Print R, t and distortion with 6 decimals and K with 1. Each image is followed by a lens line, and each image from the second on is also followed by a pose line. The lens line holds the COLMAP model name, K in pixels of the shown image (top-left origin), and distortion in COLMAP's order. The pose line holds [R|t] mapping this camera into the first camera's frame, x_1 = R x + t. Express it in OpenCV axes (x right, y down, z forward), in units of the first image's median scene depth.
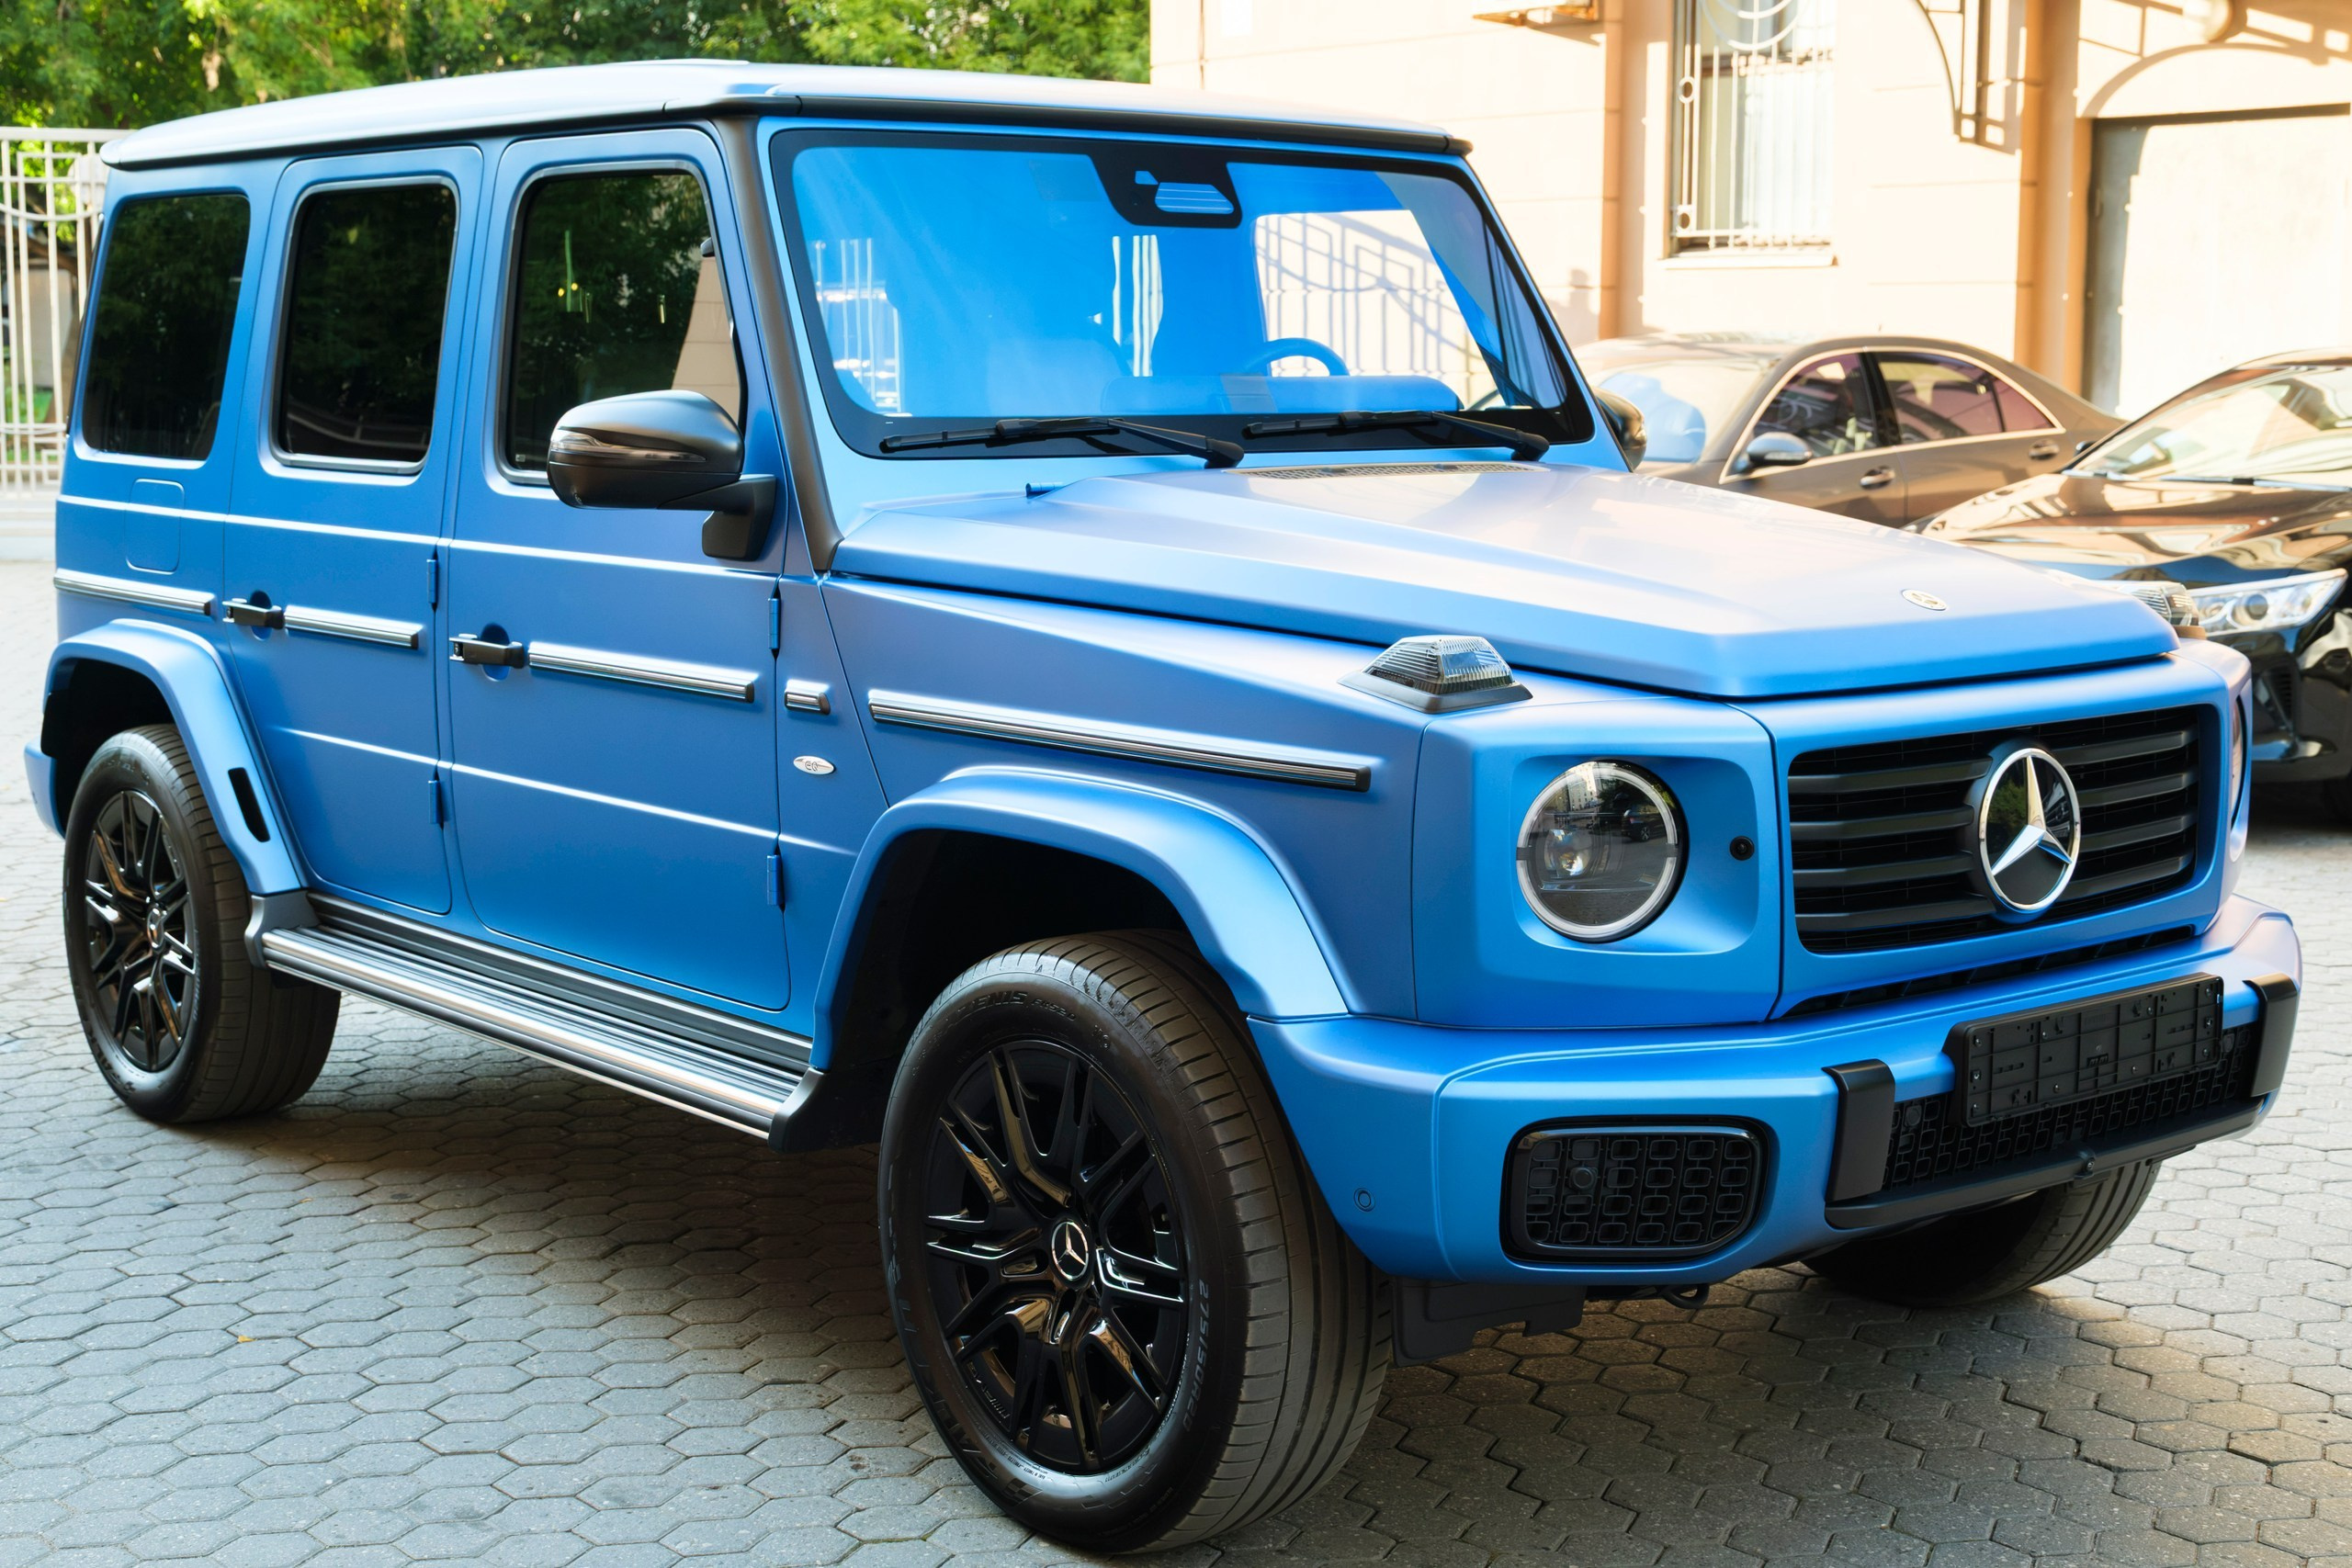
lens RADIAL K [[3273.3, 0, 1176.0], [0, 3273.3, 784.0], [0, 0, 1]] dist [0.006684, 0.040659]
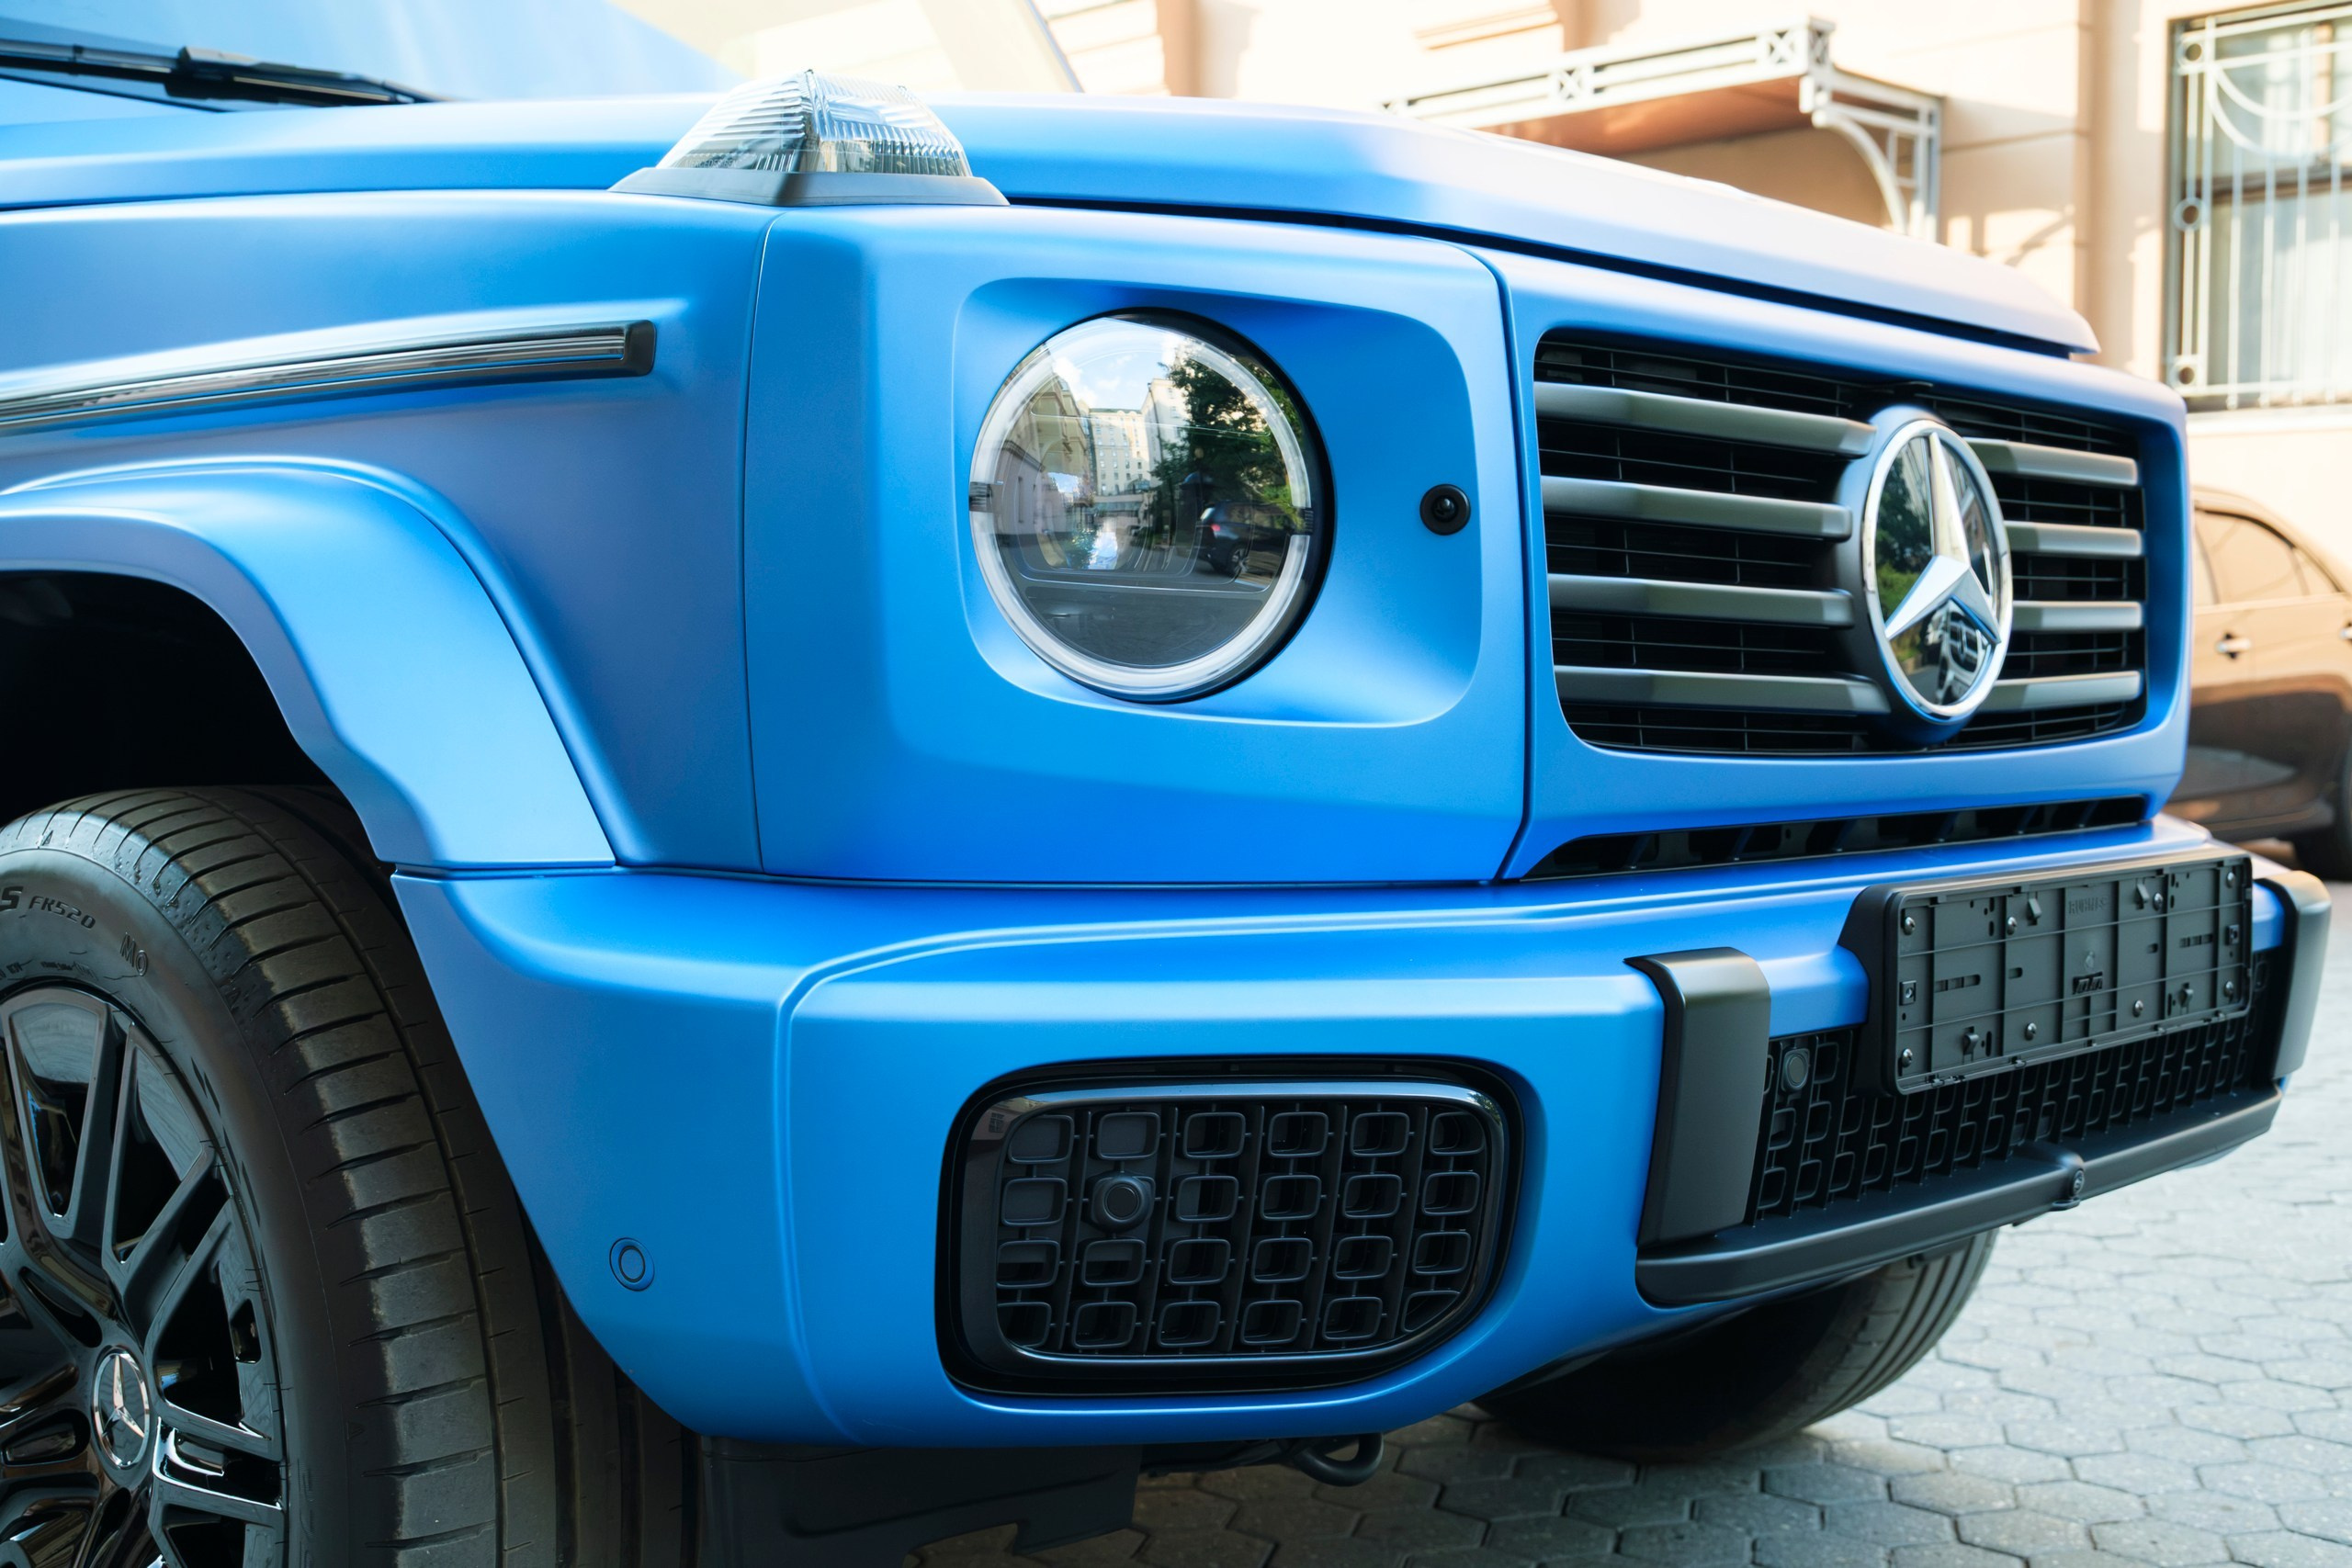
lens RADIAL K [[2782.8, 0, 1176.0], [0, 2782.8, 784.0], [0, 0, 1]] dist [-0.006941, 0.068589]
pose [[0.992056, -0.003812, 0.125741, 0.080664], [0.014405, 0.996409, -0.083442, 0.091667], [-0.124972, 0.084590, 0.988548, 0.593702]]
